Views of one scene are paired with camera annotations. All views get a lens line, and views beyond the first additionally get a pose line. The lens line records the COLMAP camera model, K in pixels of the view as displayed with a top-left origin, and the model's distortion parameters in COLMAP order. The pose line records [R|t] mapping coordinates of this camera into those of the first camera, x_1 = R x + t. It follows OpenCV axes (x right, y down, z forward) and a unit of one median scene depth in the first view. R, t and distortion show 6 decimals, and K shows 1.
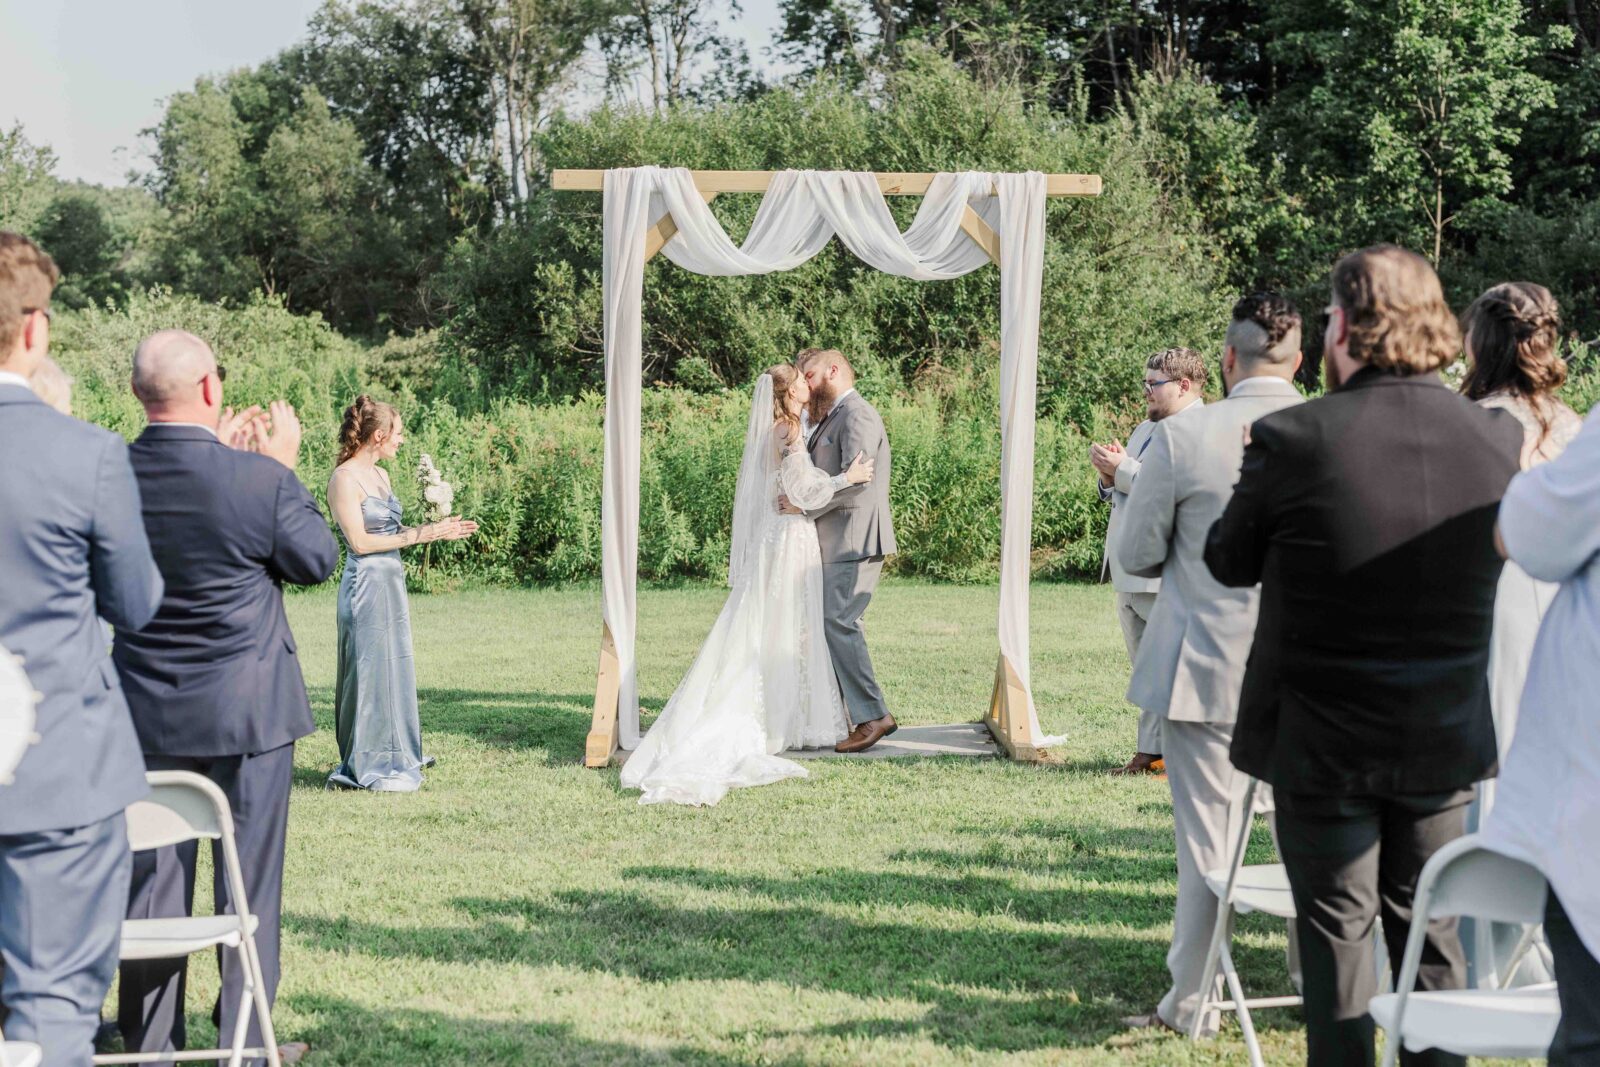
lens RADIAL K [[2338.0, 0, 802.7], [0, 2338.0, 600.5], [0, 0, 1]] dist [-0.026010, -0.008094]
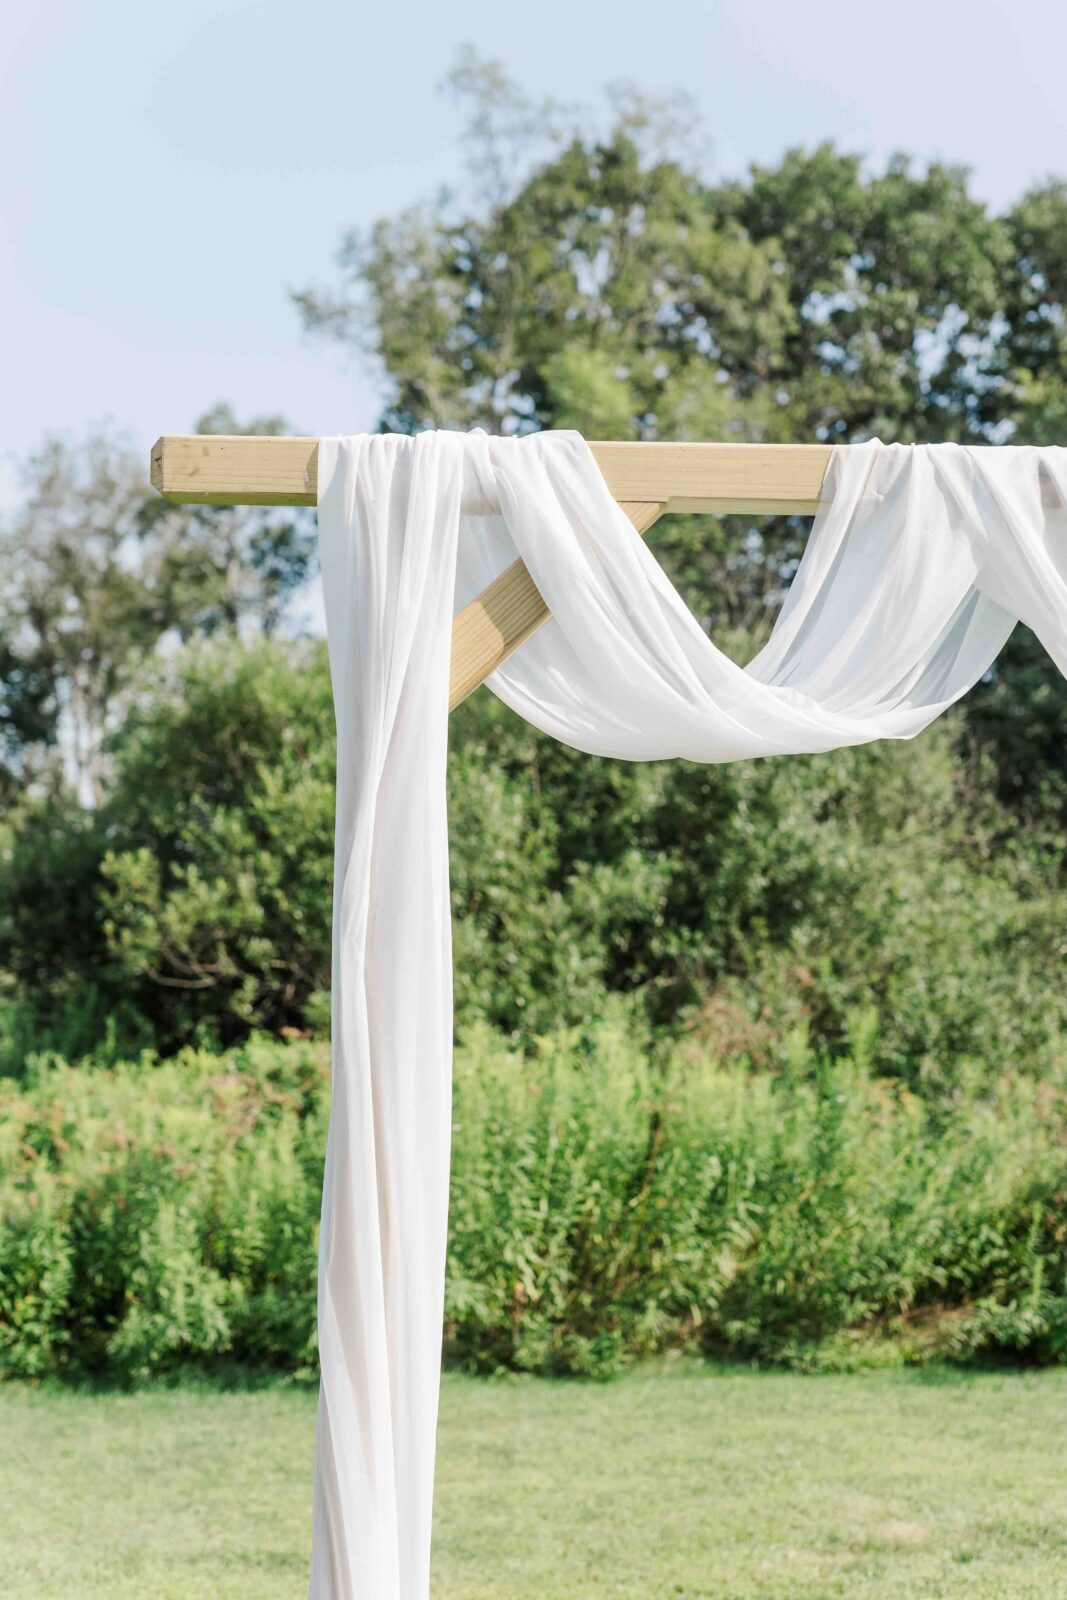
lens RADIAL K [[2338.0, 0, 533.5], [0, 2338.0, 800.0], [0, 0, 1]] dist [-0.026010, -0.008094]
pose [[0.997479, 0.007921, 0.070519, -0.037093], [0.005168, 0.983002, -0.183524, -0.033970], [-0.070774, 0.183426, 0.980483, 0.320295]]
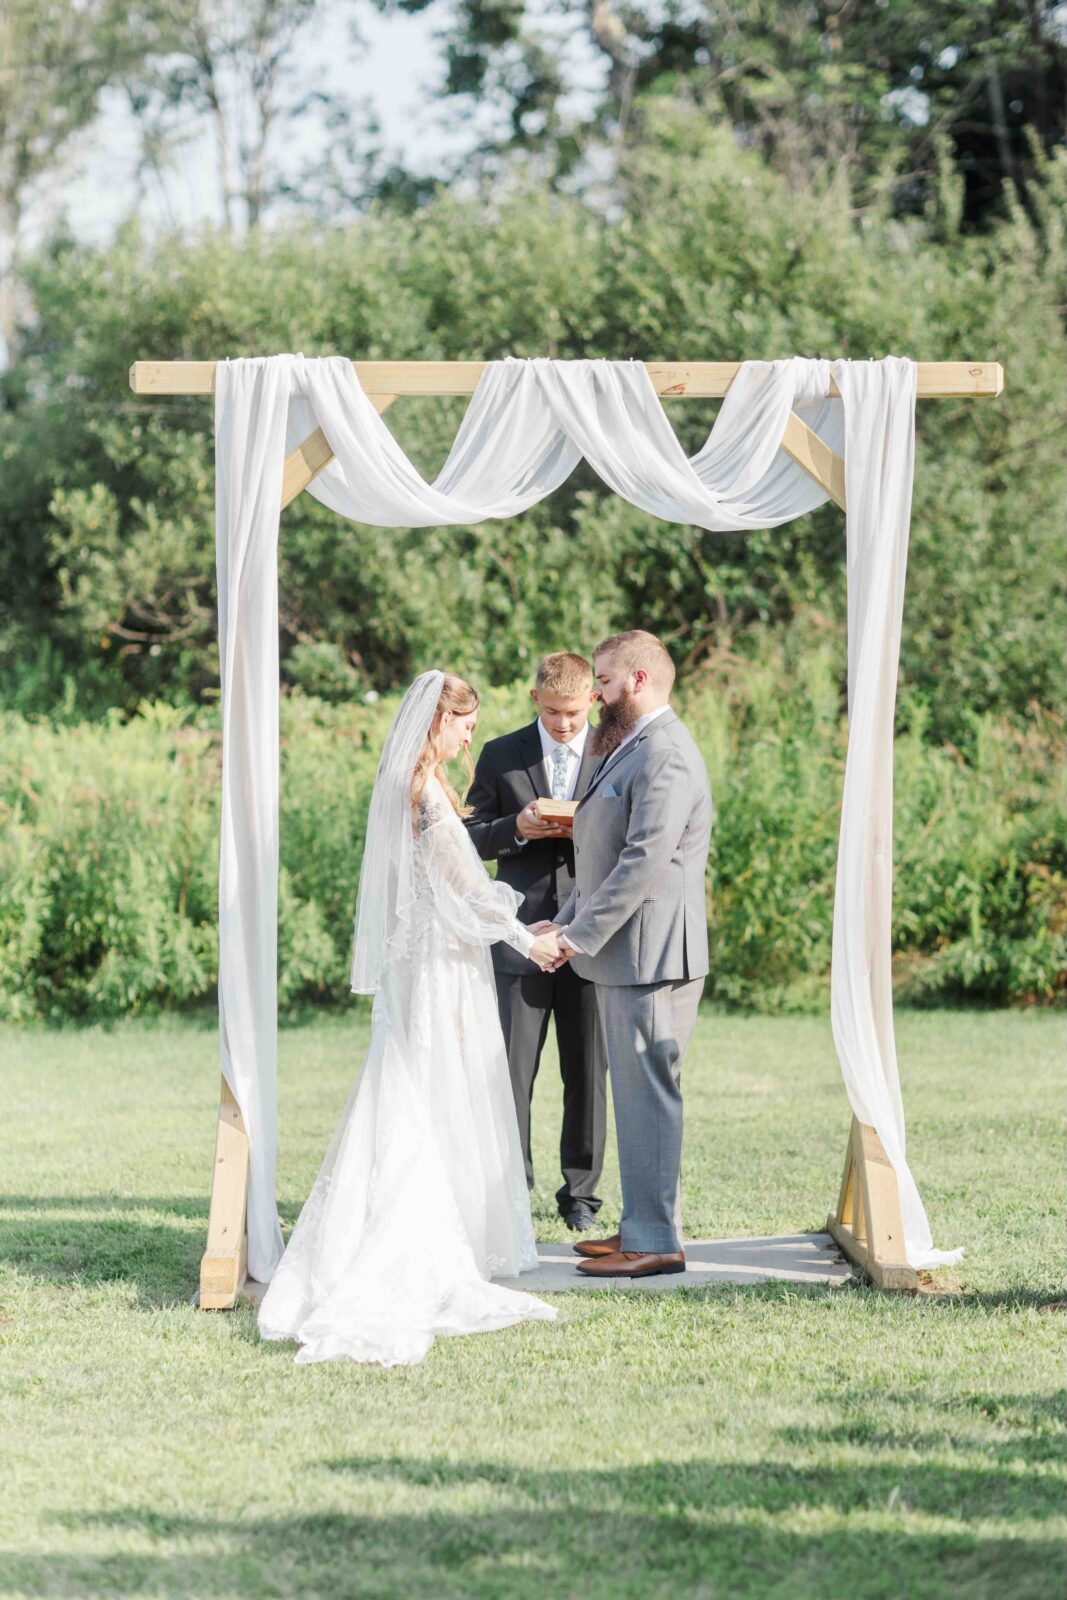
lens RADIAL K [[4088.7, 0, 533.5], [0, 4088.7, 800.0], [0, 0, 1]] dist [0.101714, 0.018016]
pose [[0.999797, -0.011771, 0.016379, -0.008756], [0.012753, 0.998044, -0.061202, 0.001400], [-0.015627, 0.061399, 0.997991, -0.049586]]
